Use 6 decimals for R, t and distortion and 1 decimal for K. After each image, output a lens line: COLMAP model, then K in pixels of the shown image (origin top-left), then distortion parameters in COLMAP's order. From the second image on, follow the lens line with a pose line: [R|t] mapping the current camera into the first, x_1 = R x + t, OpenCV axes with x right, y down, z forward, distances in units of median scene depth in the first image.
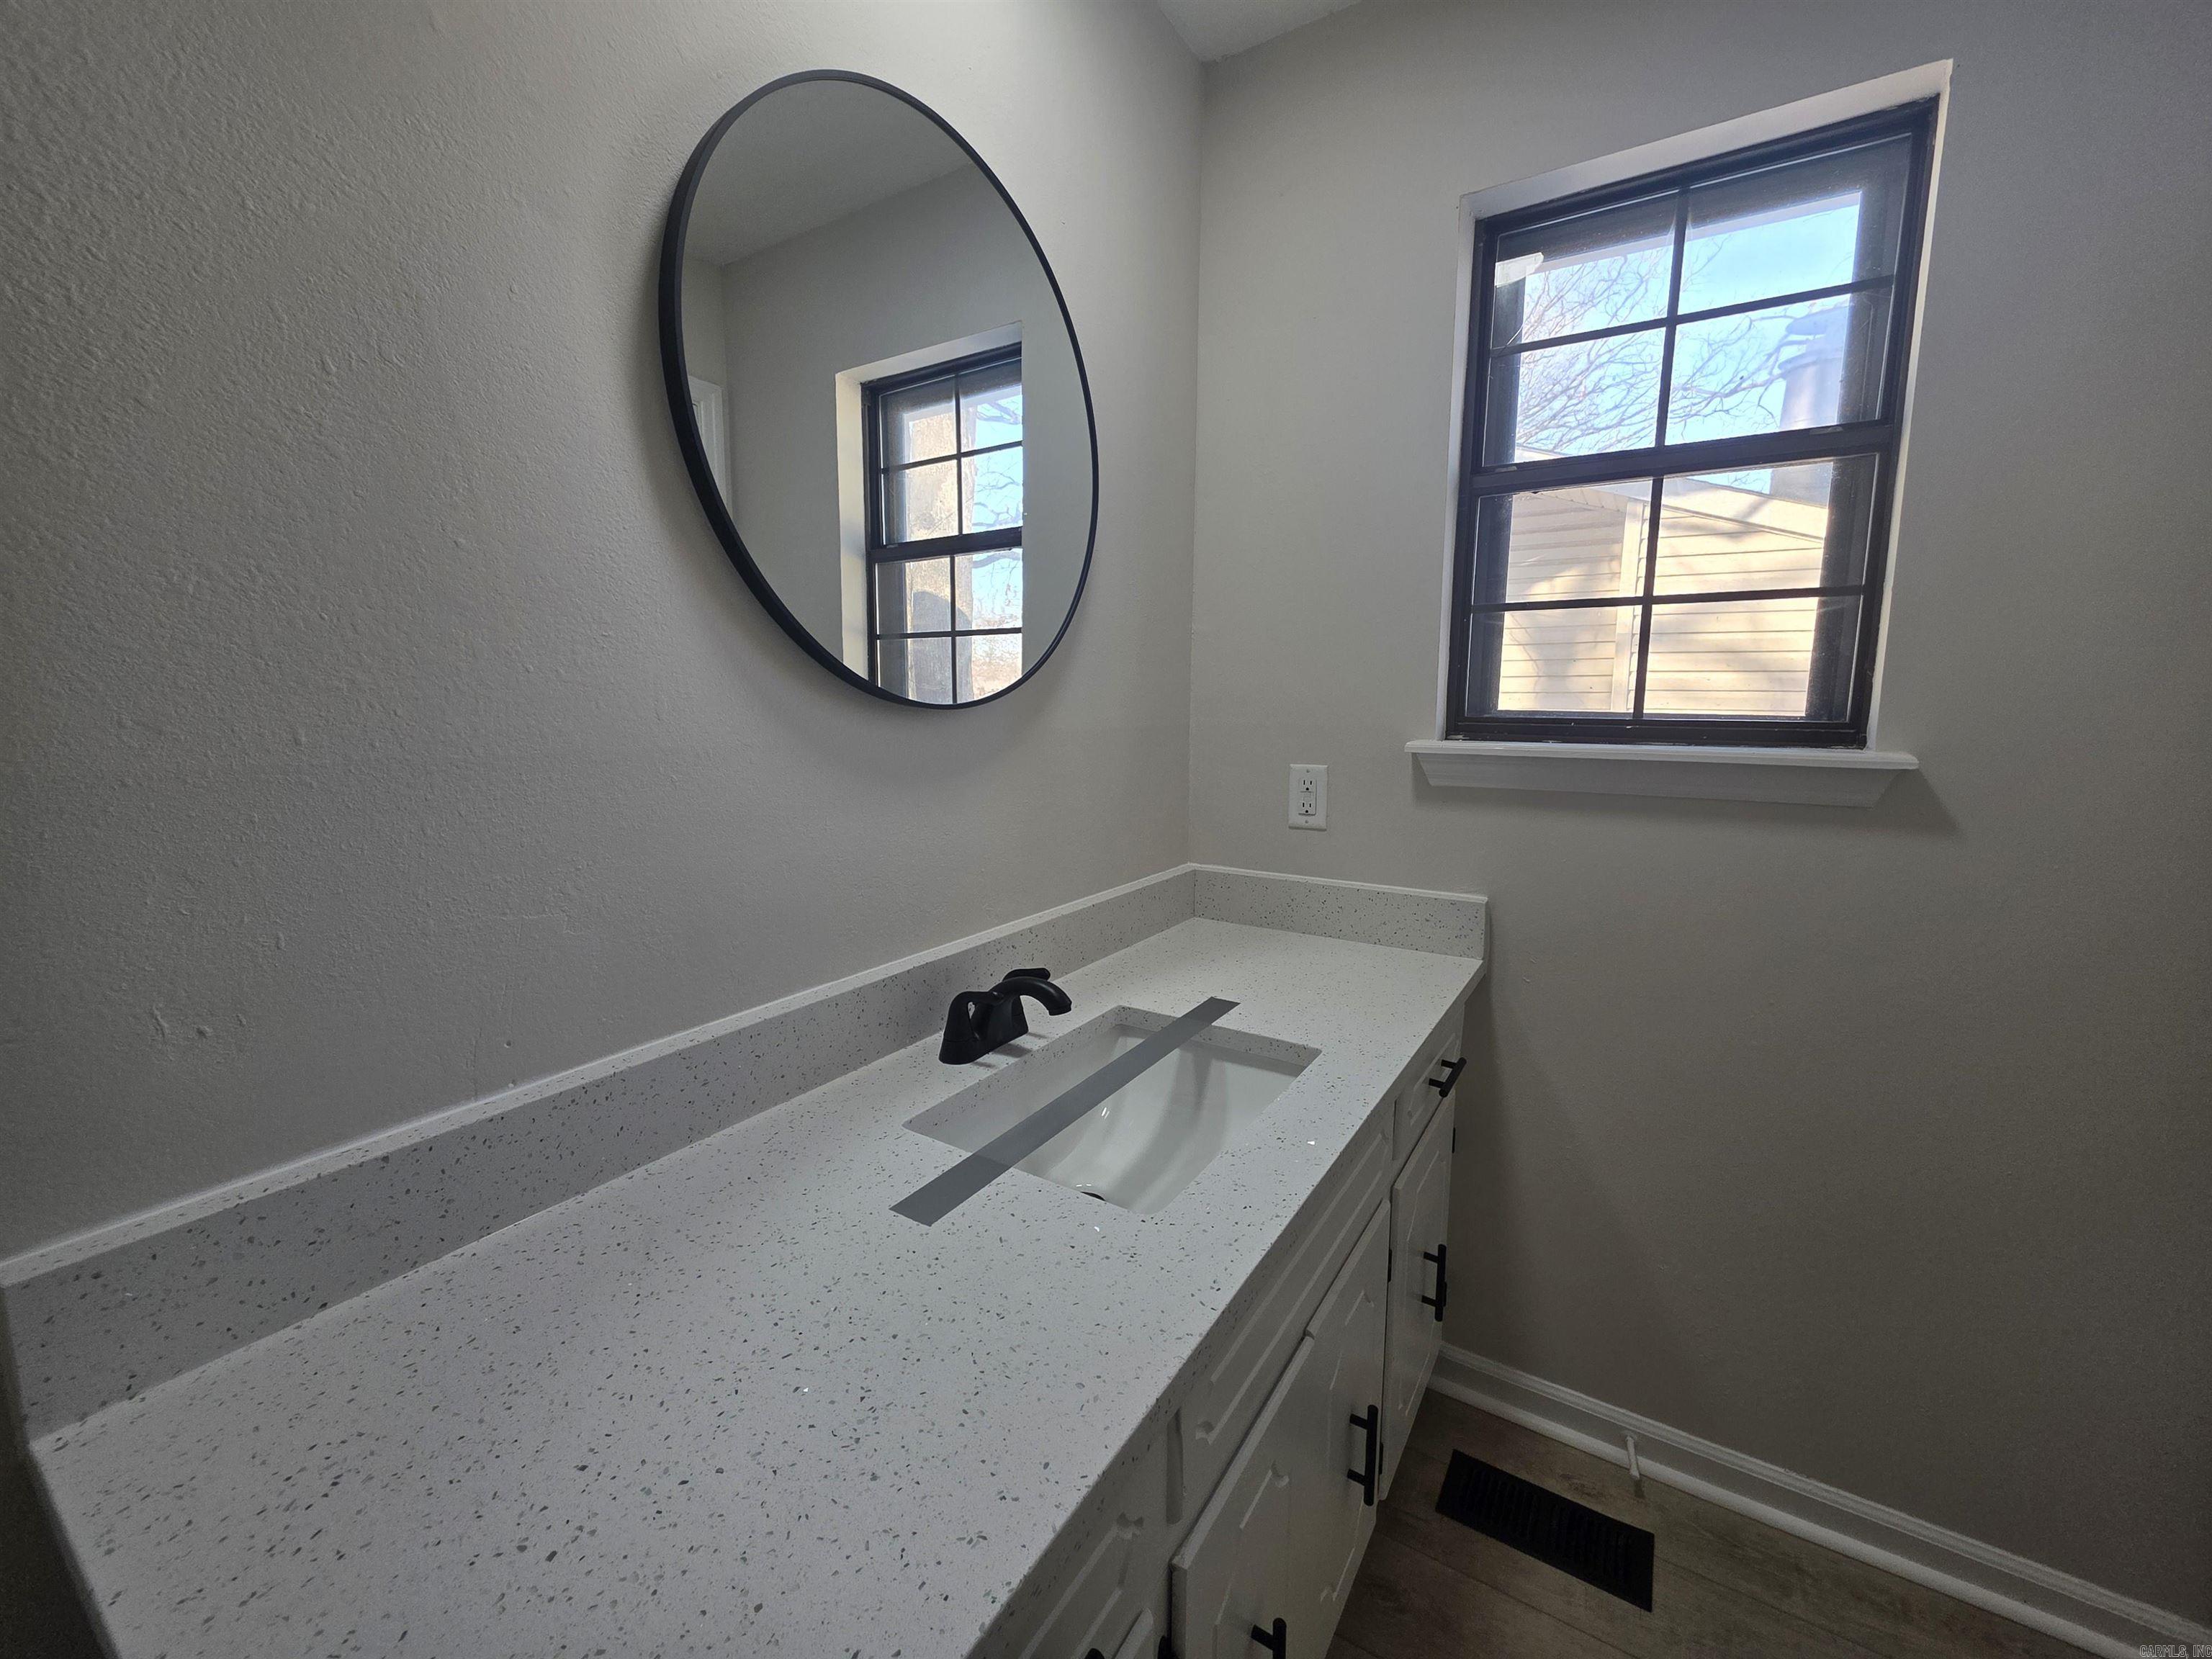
lens RADIAL K [[895.2, 0, 1109.6], [0, 895.2, 819.1], [0, 0, 1]] dist [0.005813, -0.001551]
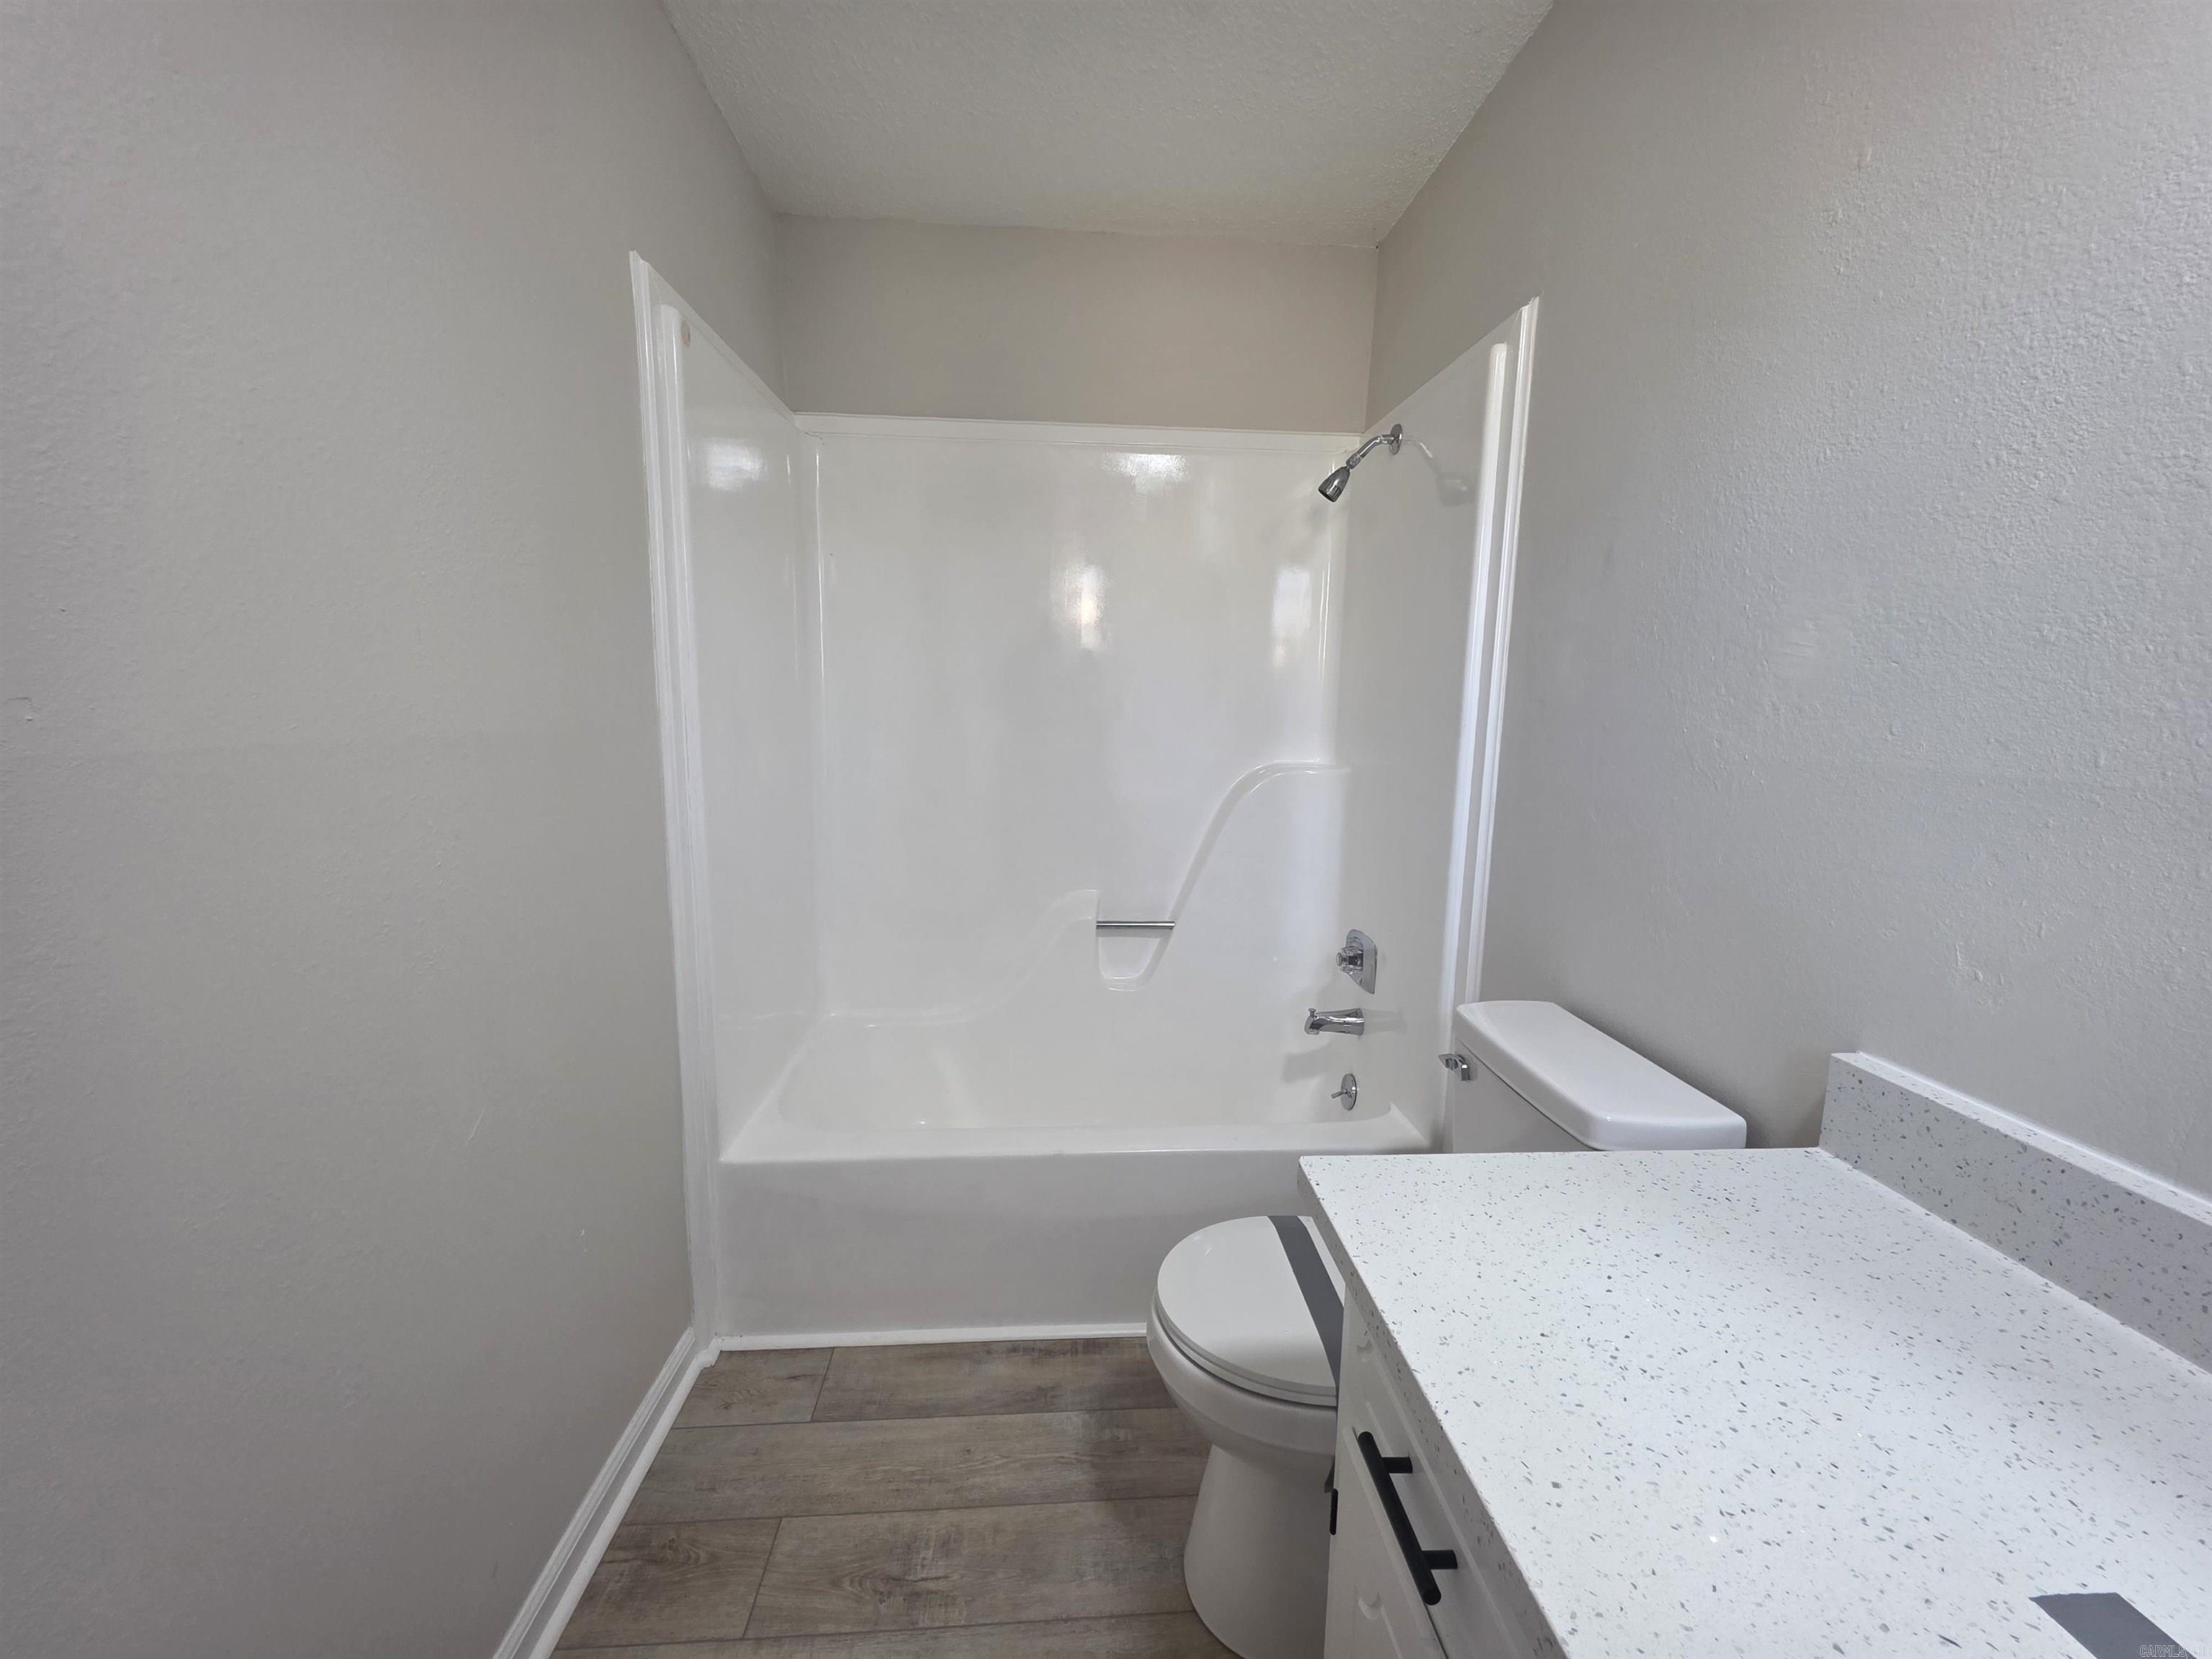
lens RADIAL K [[895.2, 0, 1110.0], [0, 895.2, 821.0], [0, 0, 1]] dist [0.005813, -0.001551]
pose [[-0.809247, 0.057911, -0.584608, 0.728442], [-0.099464, 0.967256, 0.233500, -0.152878], [0.578988, 0.247106, -0.776989, 1.148371]]
